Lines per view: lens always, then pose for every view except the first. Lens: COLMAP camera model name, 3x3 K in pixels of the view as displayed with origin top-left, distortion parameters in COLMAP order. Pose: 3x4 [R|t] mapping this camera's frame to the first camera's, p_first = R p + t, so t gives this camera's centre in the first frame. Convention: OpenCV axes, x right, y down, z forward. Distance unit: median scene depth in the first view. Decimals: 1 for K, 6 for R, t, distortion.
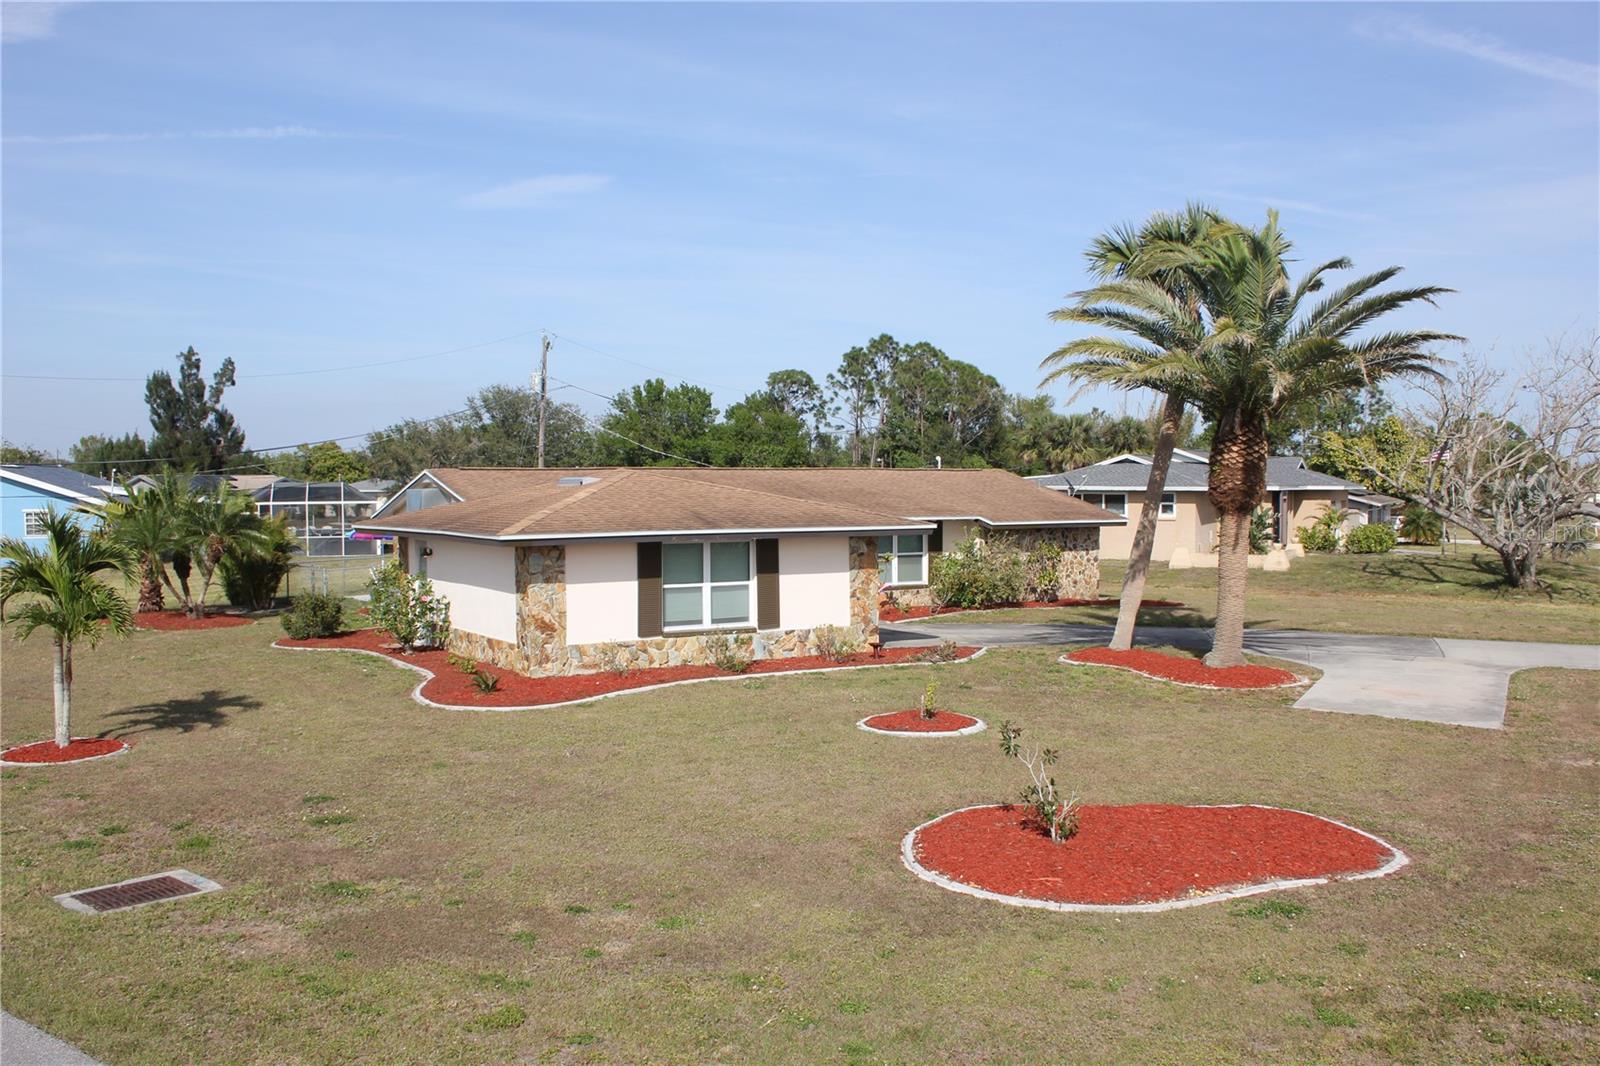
lens RADIAL K [[1454.1, 0, 805.0], [0, 1454.1, 535.7], [0, 0, 1]] dist [-0.125852, 0.000000]
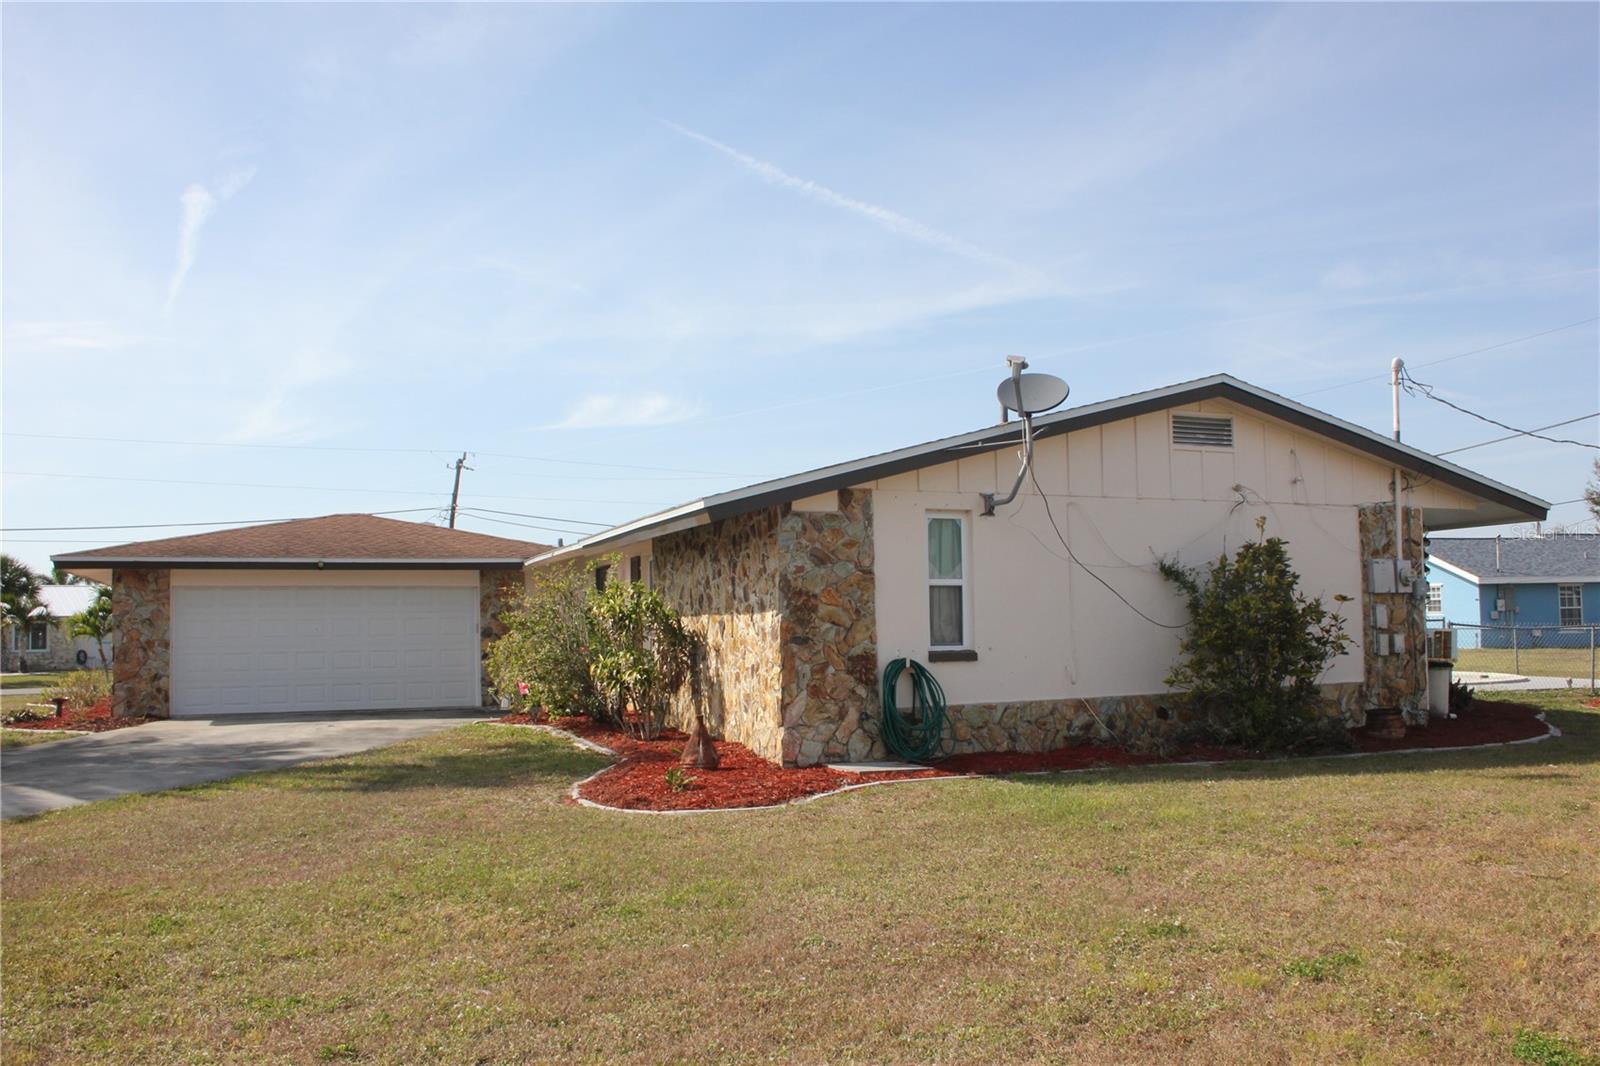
lens RADIAL K [[1332.8, 0, 806.2], [0, 1332.8, 580.8], [0, 0, 1]] dist [-0.154430, 0.126731]
pose [[-0.167530, -0.032009, -0.985347, 0.793997], [-0.016476, 0.999424, -0.029665, 0.021612], [0.985729, 0.011265, -0.167961, 1.708470]]
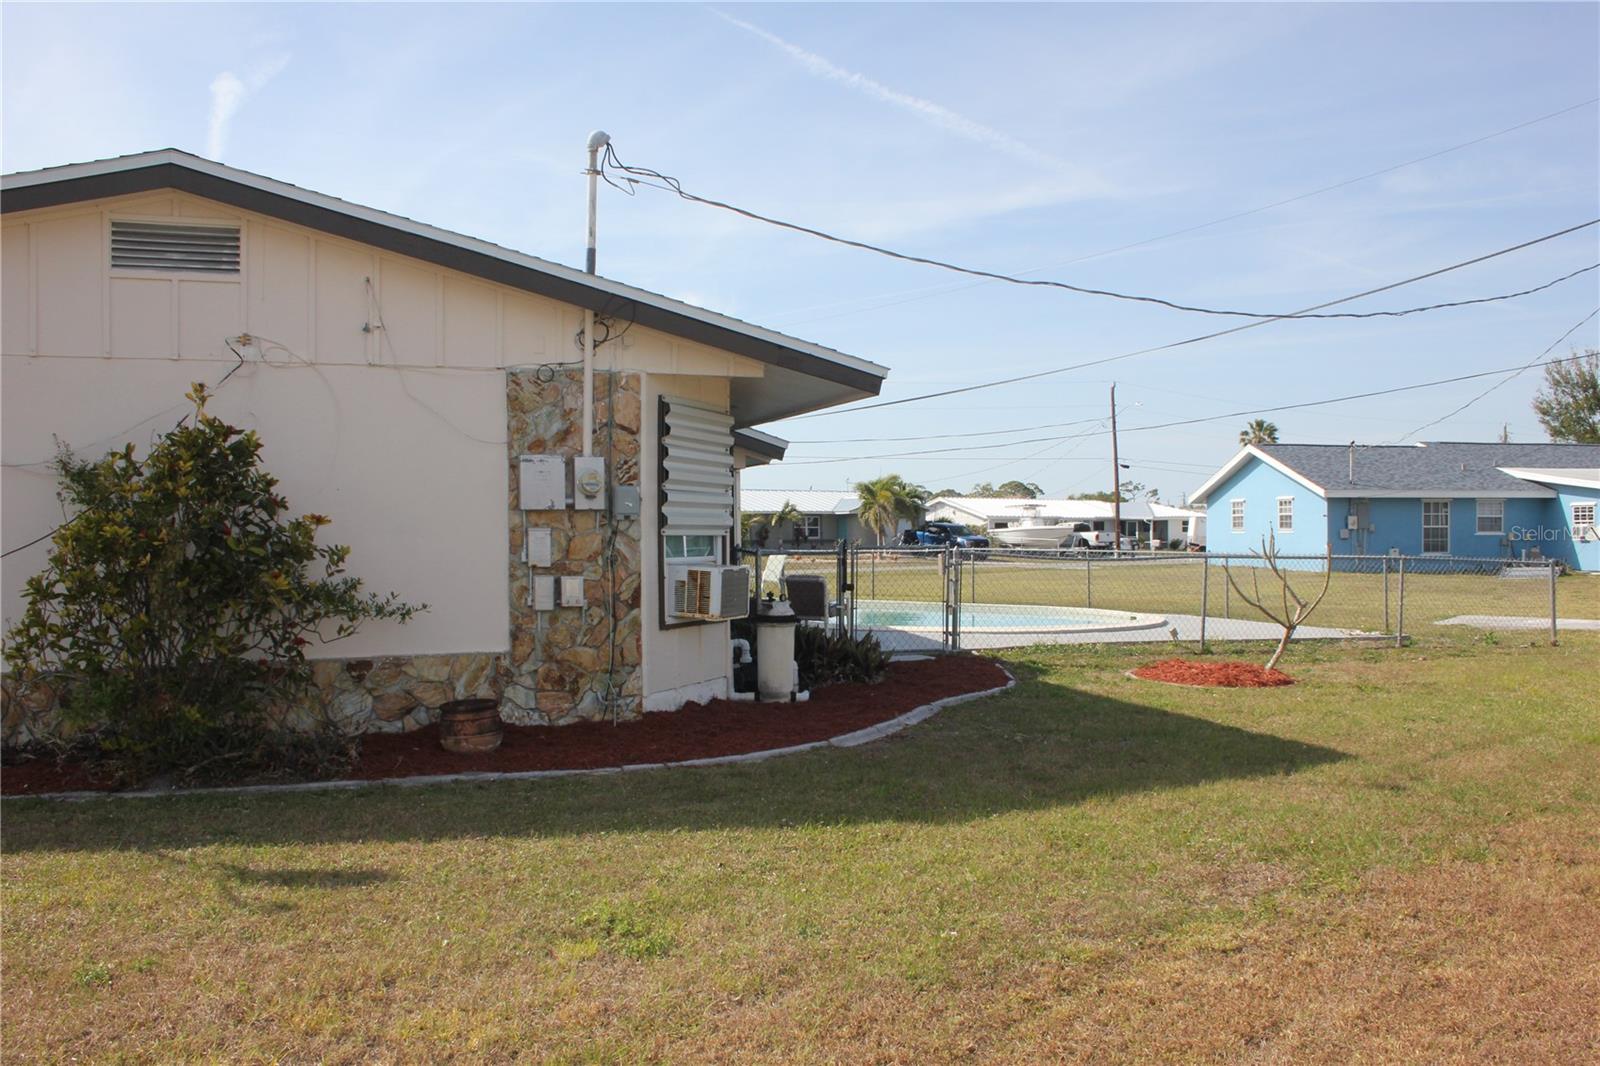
lens RADIAL K [[1332.8, 0, 795.7], [0, 1332.8, 575.5], [0, 0, 1]] dist [-0.154430, 0.126731]
pose [[-0.187046, 0.033779, -0.981770, 0.528082], [-0.029760, 0.998755, 0.040033, 0.007059], [0.981900, 0.036705, -0.185808, 2.001554]]
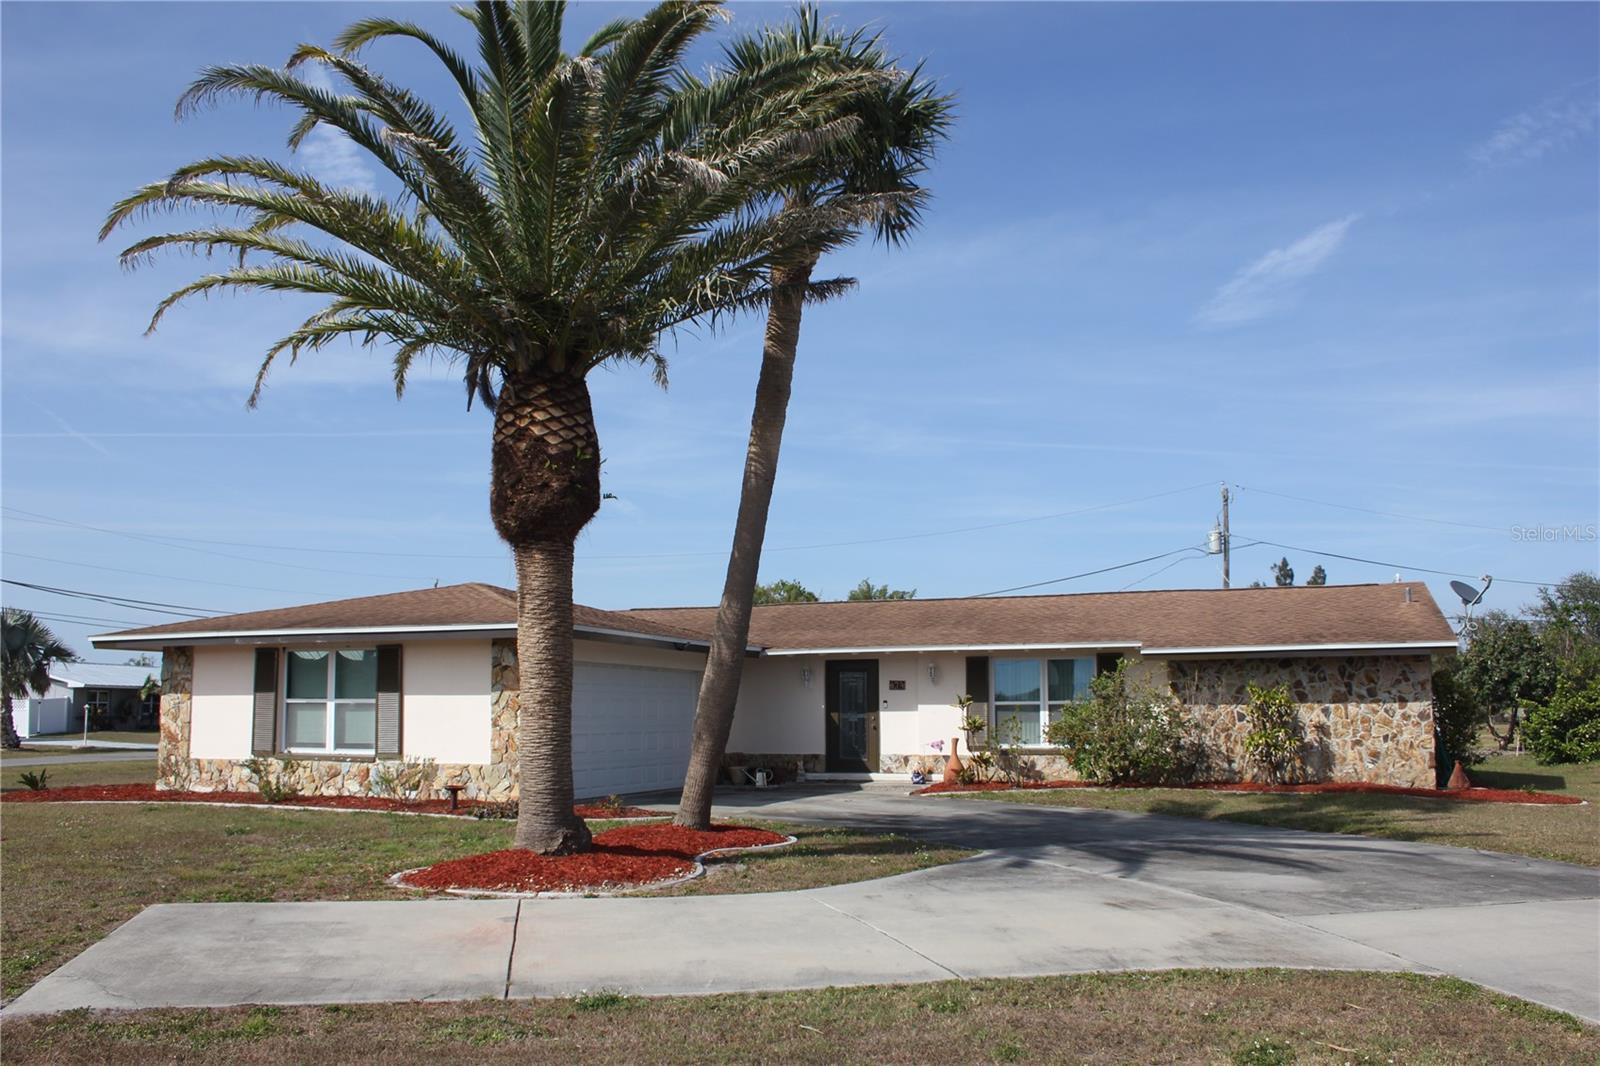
lens RADIAL K [[1332.8, 0, 804.8], [0, 1332.8, 559.8], [0, 0, 1]] dist [-0.154430, 0.126731]
pose [[0.602277, -0.090058, -0.793191, 0.749189], [-0.027750, 0.990654, -0.133549, 0.048959], [0.797804, 0.102444, 0.594149, 0.804214]]
